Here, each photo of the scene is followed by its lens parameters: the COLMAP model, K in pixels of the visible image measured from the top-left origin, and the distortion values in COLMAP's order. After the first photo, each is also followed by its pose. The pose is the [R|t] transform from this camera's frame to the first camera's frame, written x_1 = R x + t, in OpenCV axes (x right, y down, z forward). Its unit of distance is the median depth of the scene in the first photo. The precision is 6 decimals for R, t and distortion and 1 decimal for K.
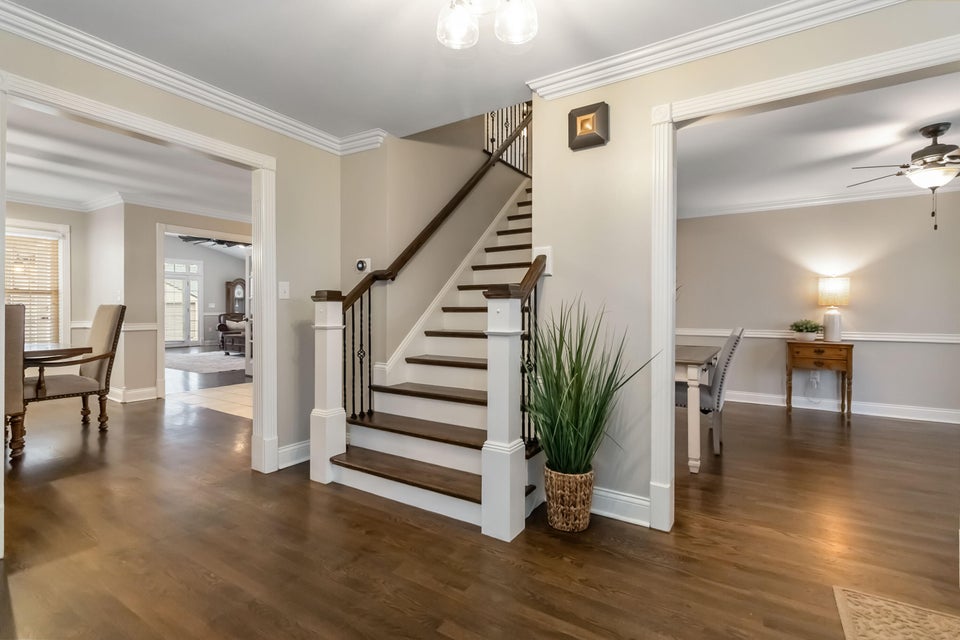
lens RADIAL K [[448.5, 0, 480.0], [0, 448.5, 302.2], [0, 0, 1]] dist [0.001988, 0.000425]
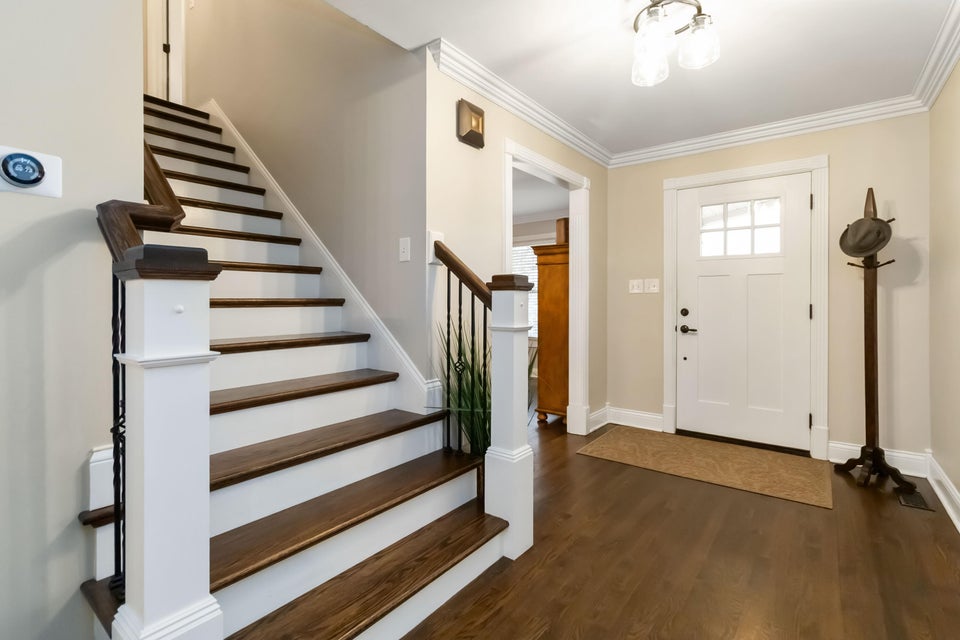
lens RADIAL K [[448.5, 0, 480.0], [0, 448.5, 302.2], [0, 0, 1]] dist [0.001988, 0.000425]
pose [[0.091019, -0.007169, 0.995823, -0.527965], [-0.008352, 0.999933, 0.007961, 0.003126], [-0.995814, -0.009041, 0.090953, 0.597620]]
